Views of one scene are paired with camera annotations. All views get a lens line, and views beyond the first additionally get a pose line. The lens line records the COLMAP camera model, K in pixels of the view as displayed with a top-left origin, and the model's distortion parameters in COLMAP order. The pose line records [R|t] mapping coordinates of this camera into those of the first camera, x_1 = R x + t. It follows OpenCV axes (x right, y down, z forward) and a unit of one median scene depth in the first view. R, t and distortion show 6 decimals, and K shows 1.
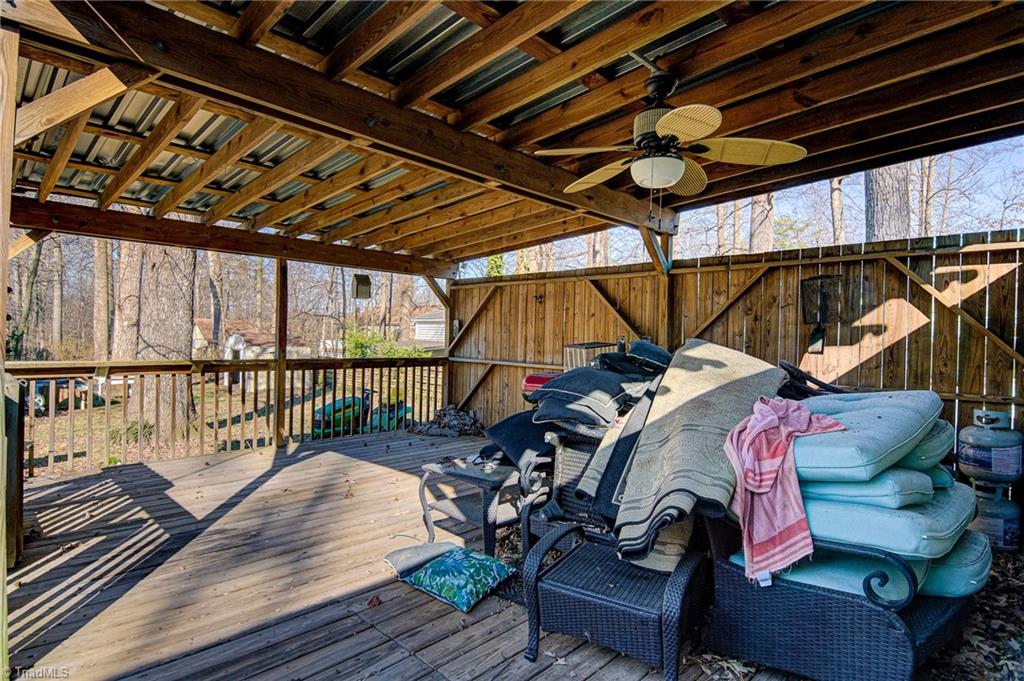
lens RADIAL K [[528.1, 0, 512.0], [0, 528.1, 340.5], [0, 0, 1]] dist [0.004720, 0.000369]
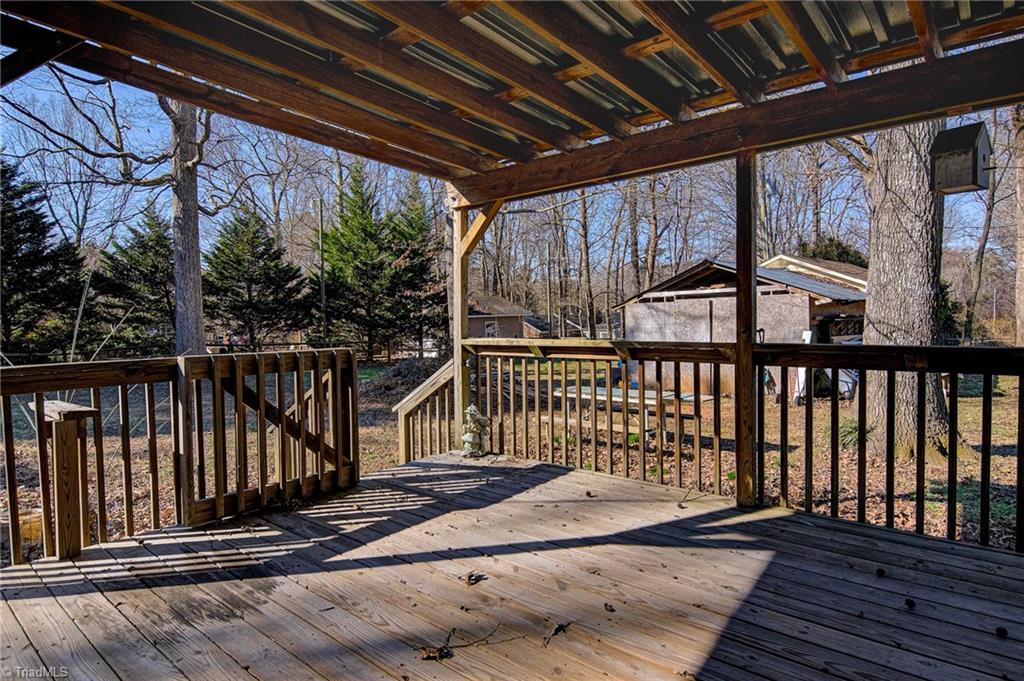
lens RADIAL K [[562.2, 0, 512.0], [0, 562.2, 340.5], [0, 0, 1]] dist [-0.001753, -0.001015]
pose [[0.064146, 0.021520, -0.997708, 0.196082], [0.021816, 0.999498, 0.022962, 0.023266], [0.997702, -0.023239, 0.063644, 1.239243]]
